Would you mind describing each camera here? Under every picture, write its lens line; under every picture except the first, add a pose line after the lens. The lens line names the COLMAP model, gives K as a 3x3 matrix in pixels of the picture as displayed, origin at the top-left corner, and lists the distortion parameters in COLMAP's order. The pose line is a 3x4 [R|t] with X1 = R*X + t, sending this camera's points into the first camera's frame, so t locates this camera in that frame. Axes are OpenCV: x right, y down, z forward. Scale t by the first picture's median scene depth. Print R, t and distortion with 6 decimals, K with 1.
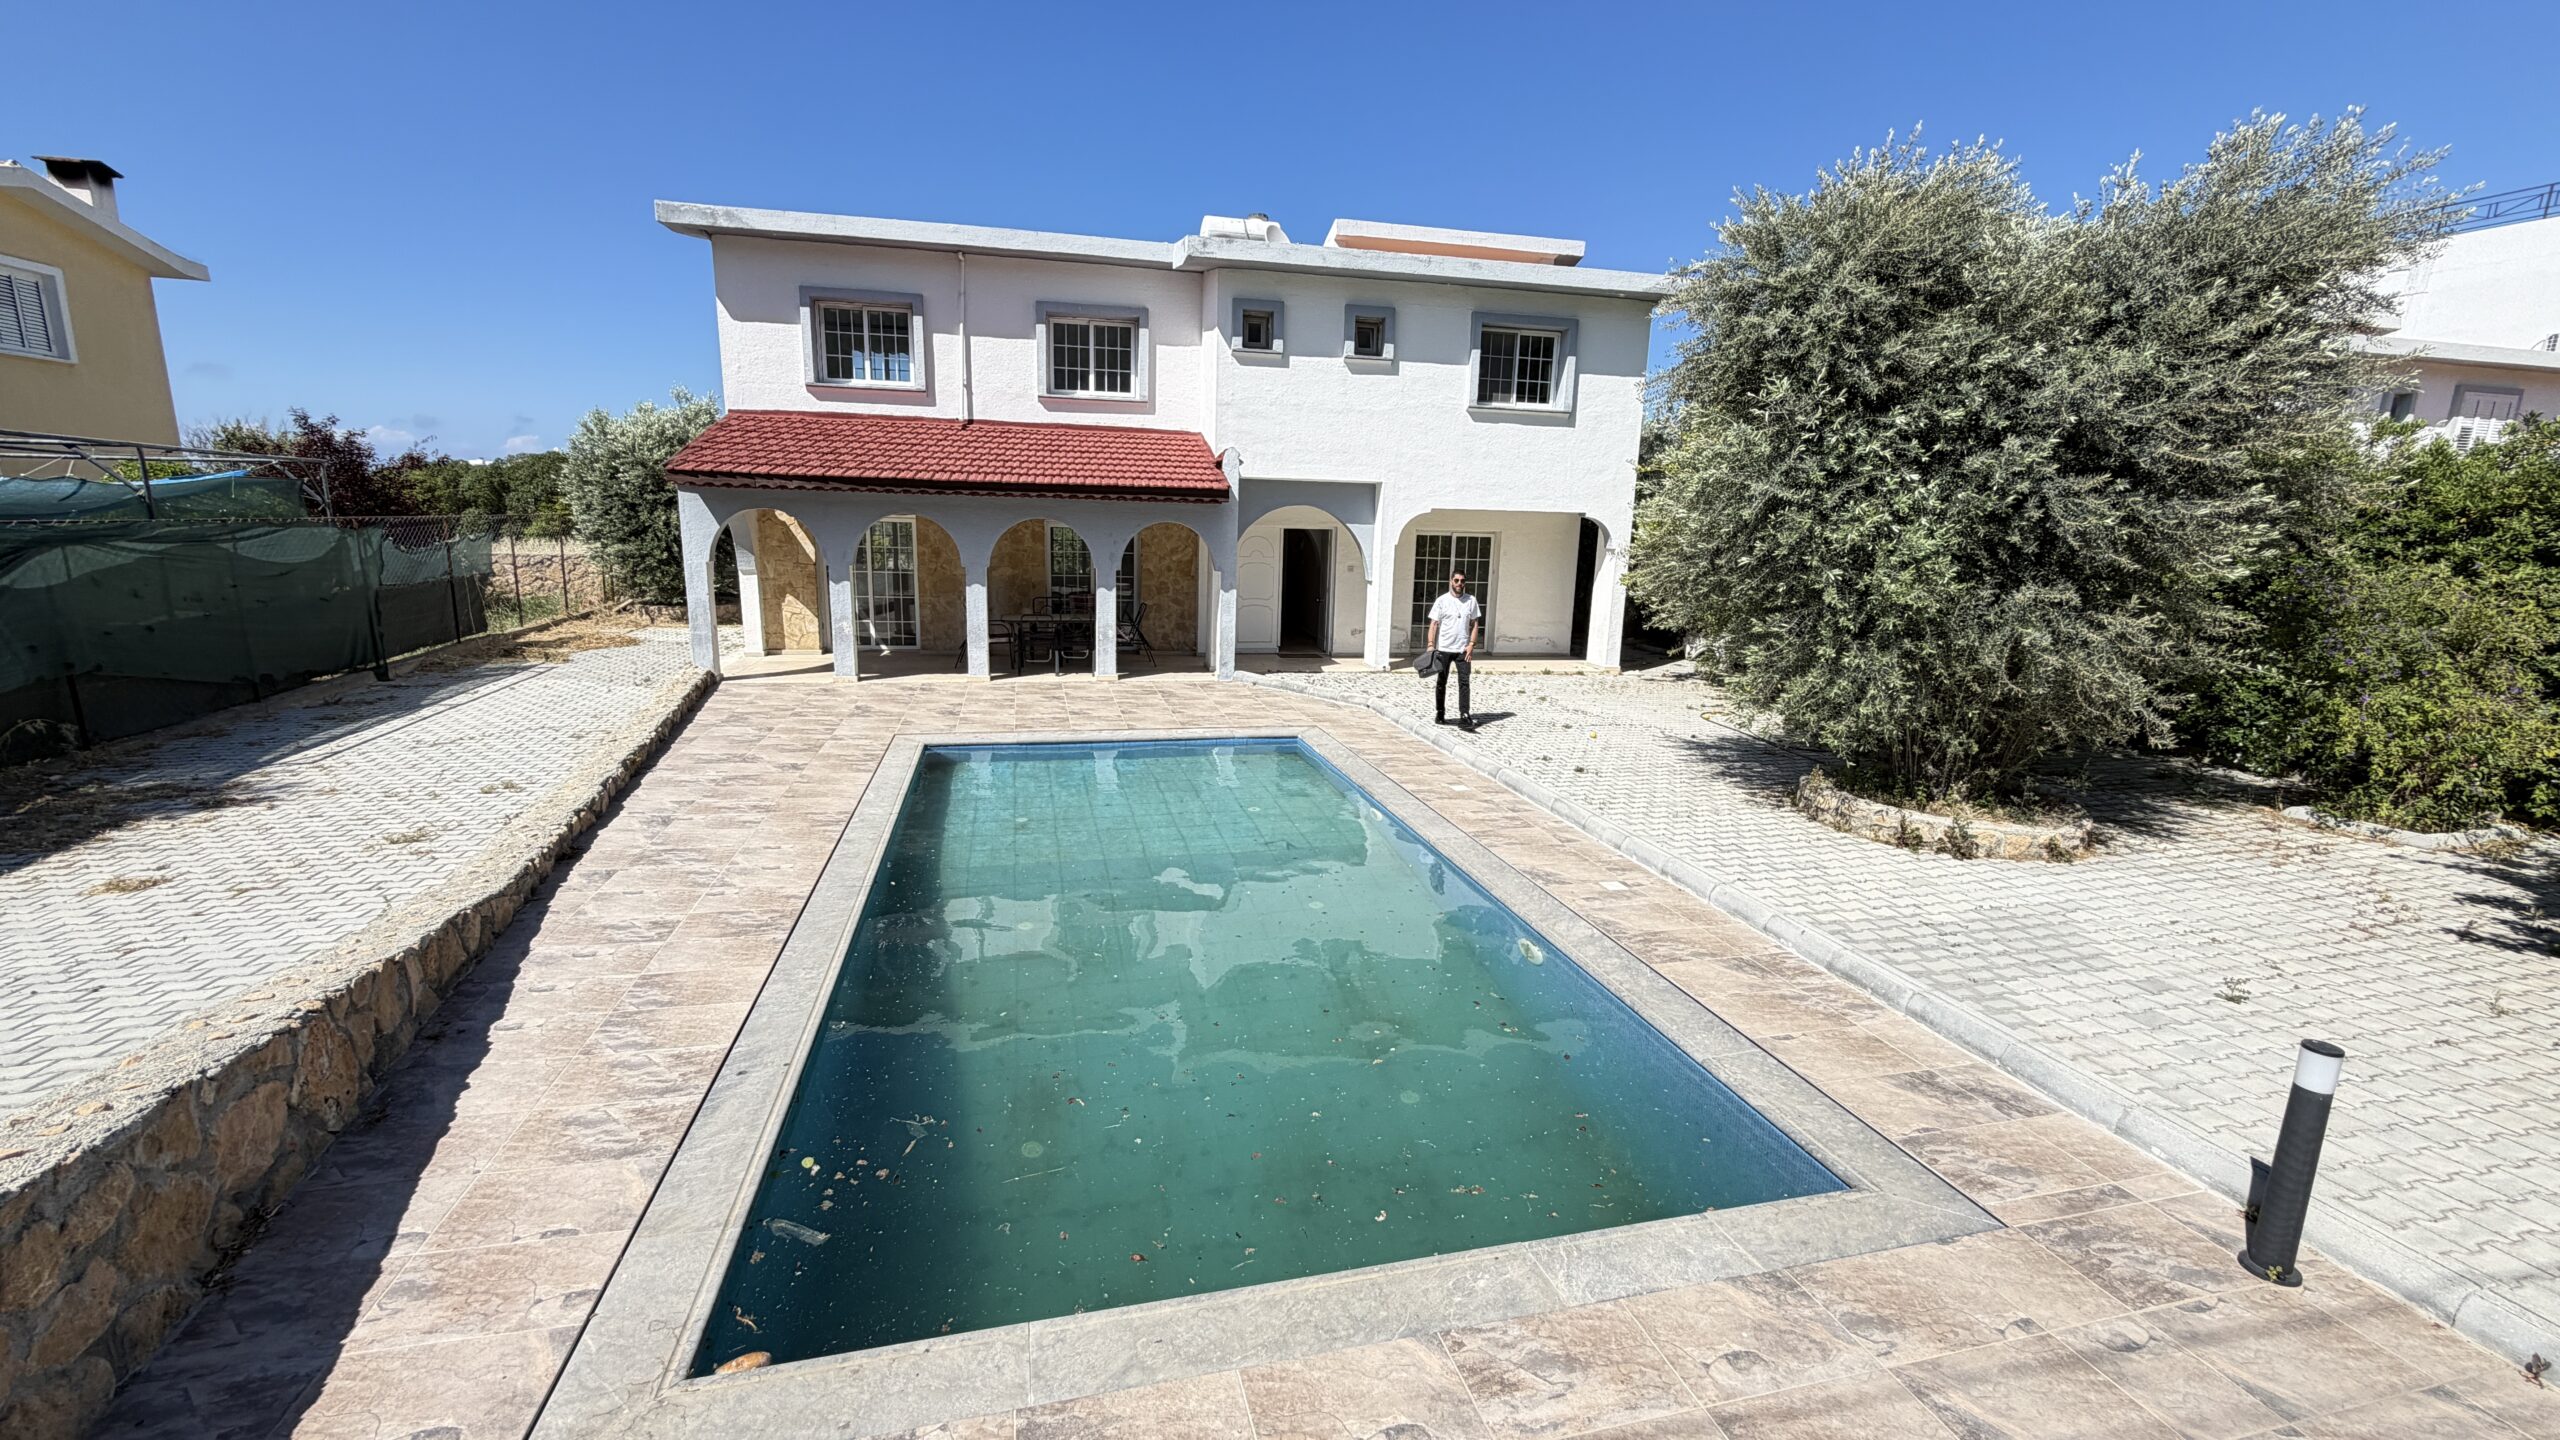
lens RADIAL K [[1016.1, 0, 1276.6], [0, 1016.1, 722.3], [0, 0, 1]] dist [0.000278, -0.000408]
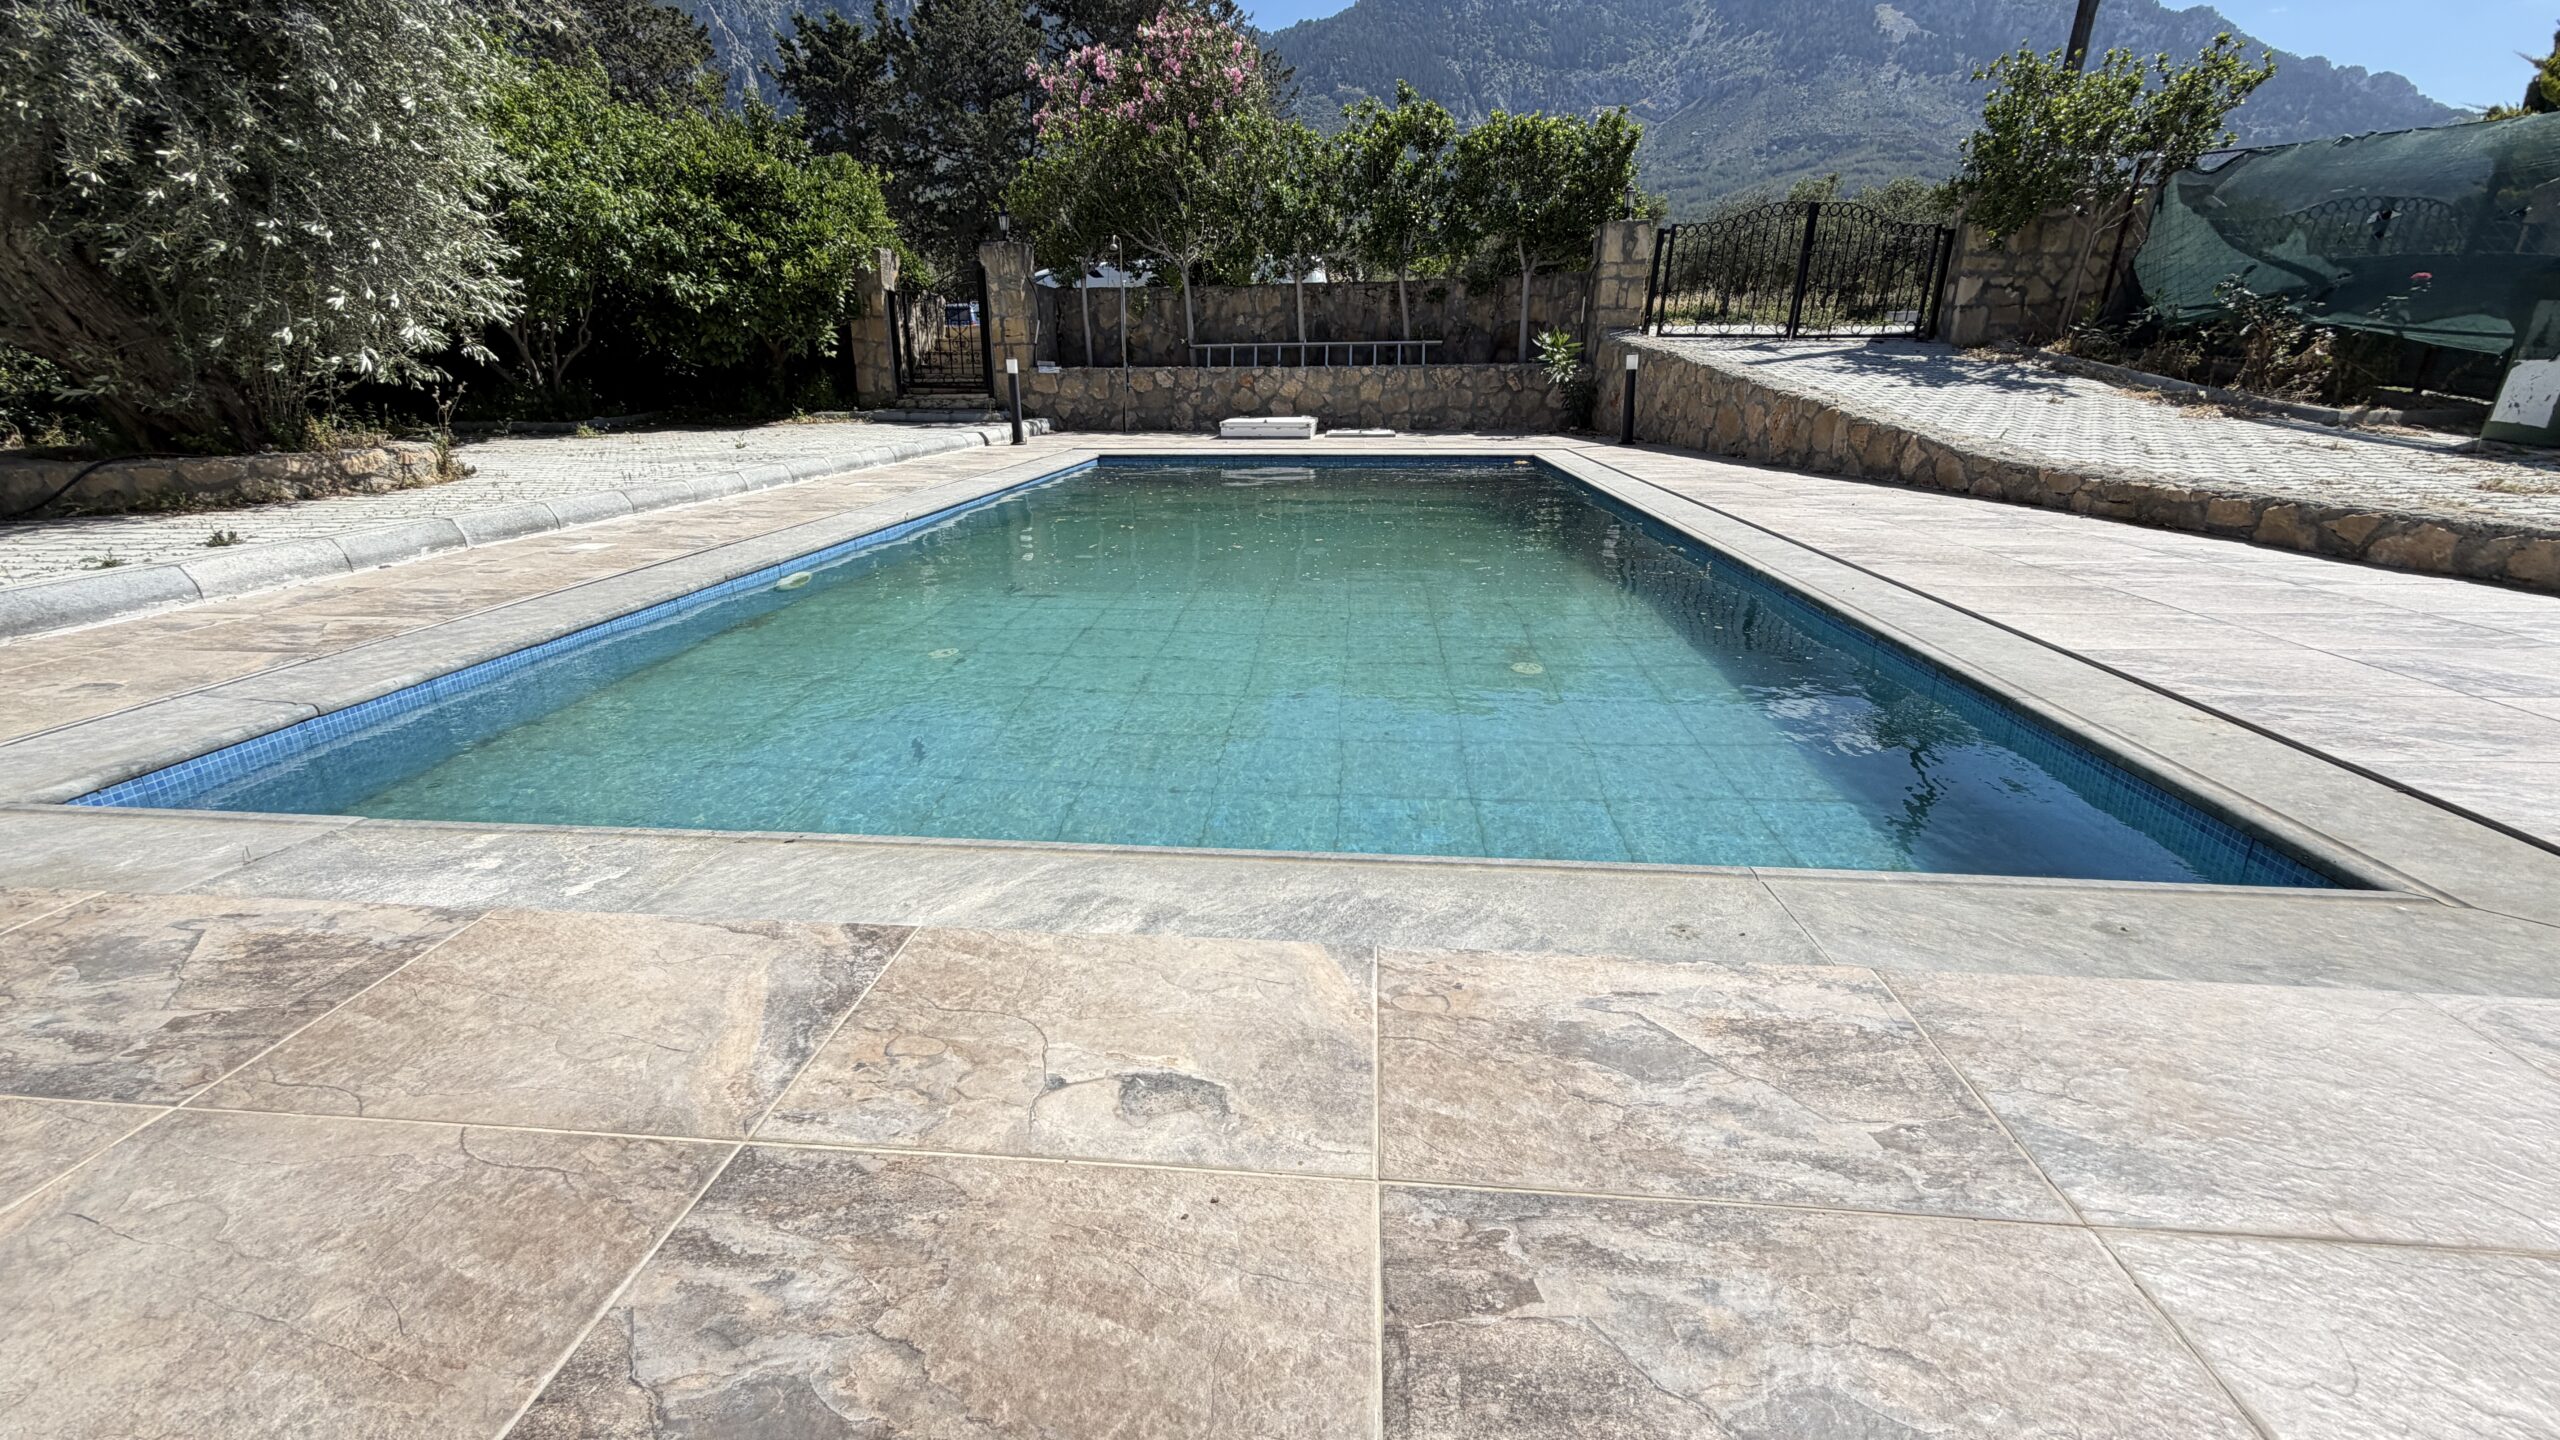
lens RADIAL K [[1016.1, 0, 1273.4], [0, 1016.1, 721.7], [0, 0, 1]] dist [0.000278, -0.000408]
pose [[-0.949429, -0.123694, 0.288592, -0.266213], [0.041353, 0.861864, 0.505451, -0.090605], [-0.311248, 0.491824, -0.813163, 1.336187]]
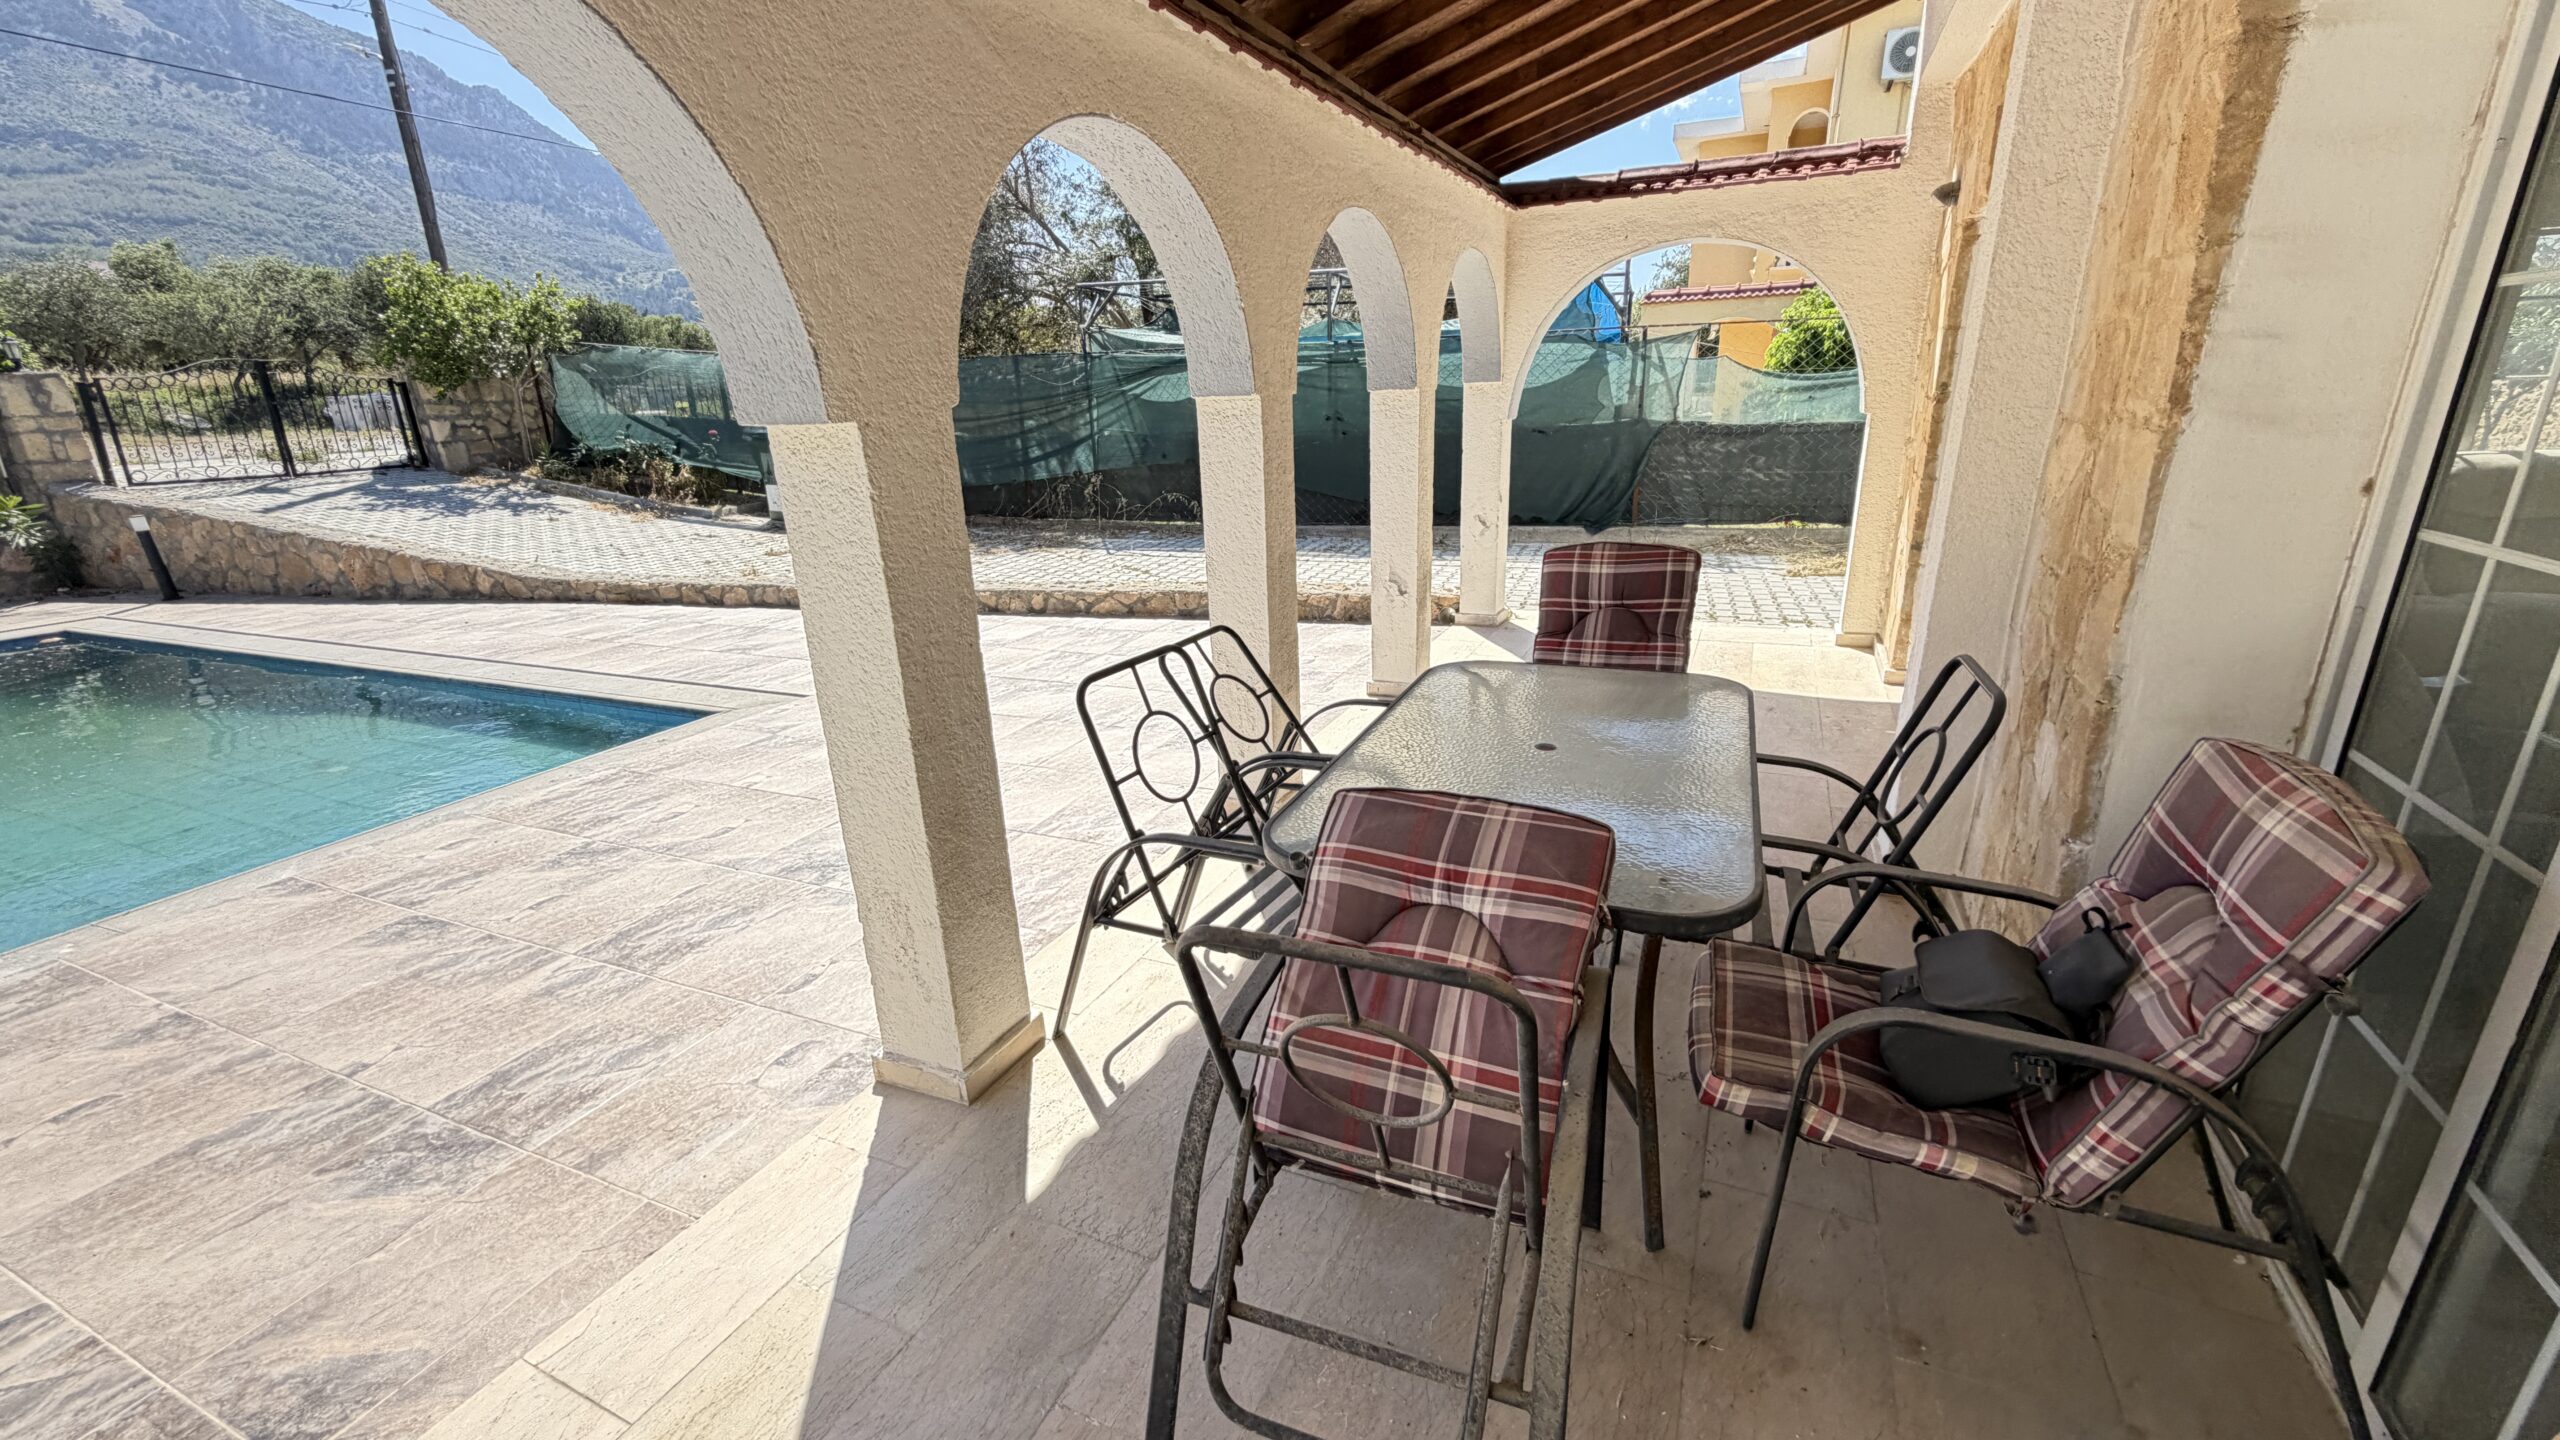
lens RADIAL K [[1016.1, 0, 1279.7], [0, 1016.1, 725.9], [0, 0, 1]] dist [0.000278, -0.000408]
pose [[-0.595314, 0.249420, -0.763800, -0.116414], [-0.138896, 0.904344, 0.403572, -0.270685], [0.791397, 0.346341, -0.503725, 1.753607]]
